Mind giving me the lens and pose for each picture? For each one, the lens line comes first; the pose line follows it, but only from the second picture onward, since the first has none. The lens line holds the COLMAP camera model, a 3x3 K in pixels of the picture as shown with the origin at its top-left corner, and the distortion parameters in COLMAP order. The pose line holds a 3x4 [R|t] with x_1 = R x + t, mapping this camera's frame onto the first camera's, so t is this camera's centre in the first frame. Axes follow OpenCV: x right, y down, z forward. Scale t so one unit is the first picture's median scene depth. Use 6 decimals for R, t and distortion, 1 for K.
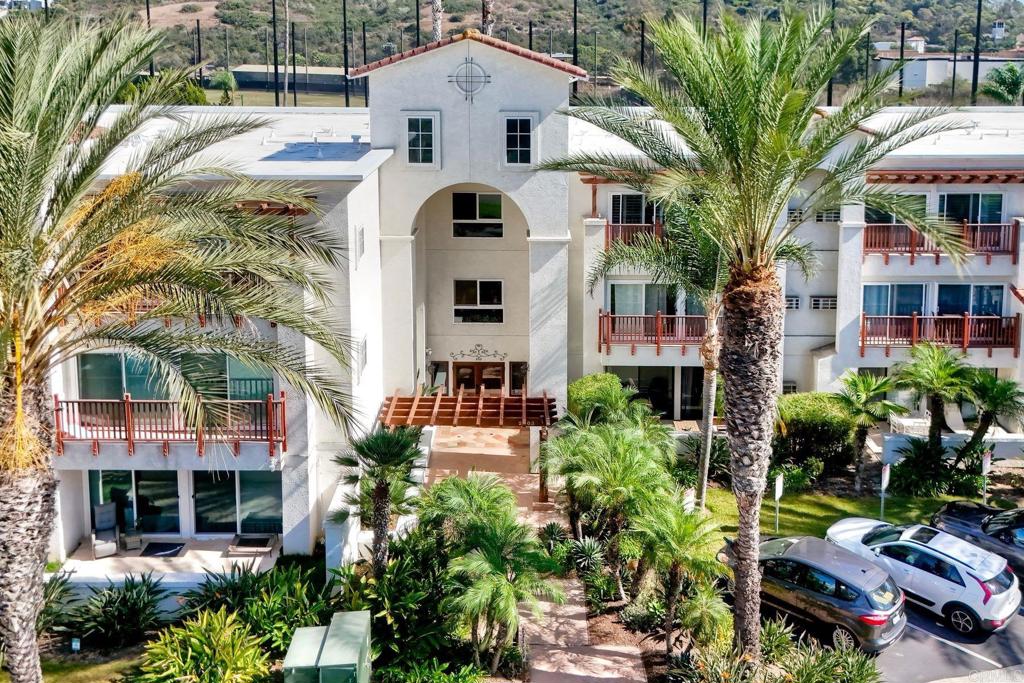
lens RADIAL K [[873.8, 0, 512.9], [0, 873.8, 195.6], [0, 0, 1]] dist [0.051064, 0.009756]
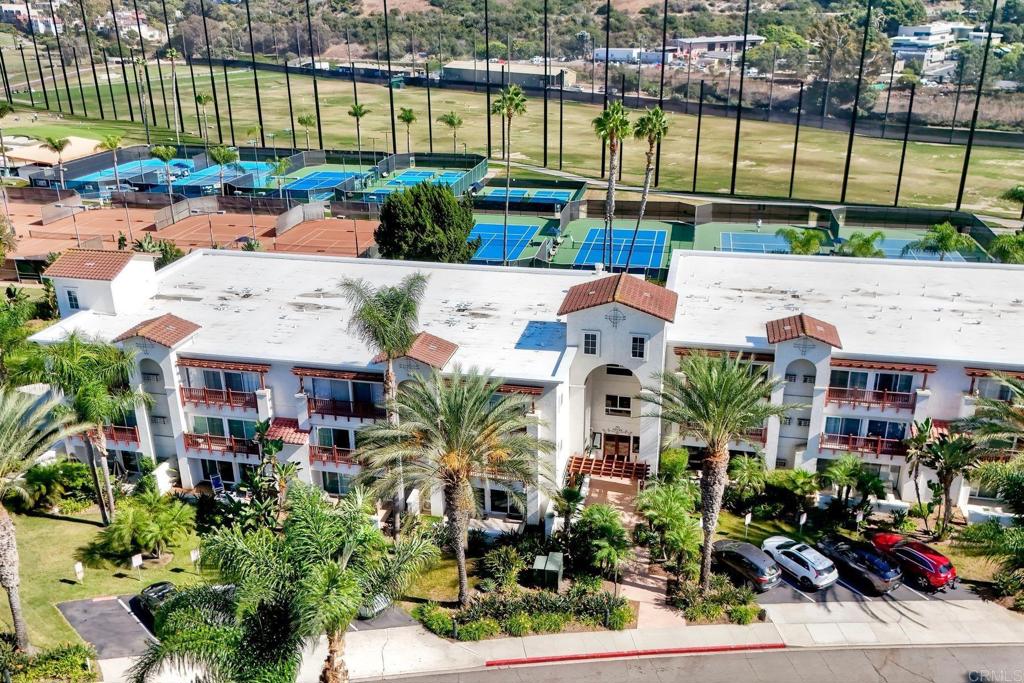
lens RADIAL K [[890.5, 0, 512.0], [0, 890.5, 341.5], [0, 0, 1]] dist [0.108080, -0.001977]
pose [[0.977641, 0.068731, -0.198730, 0.151294], [-0.016439, 0.967163, 0.253625, -0.686780], [0.209637, -0.244687, 0.946668, -1.187826]]
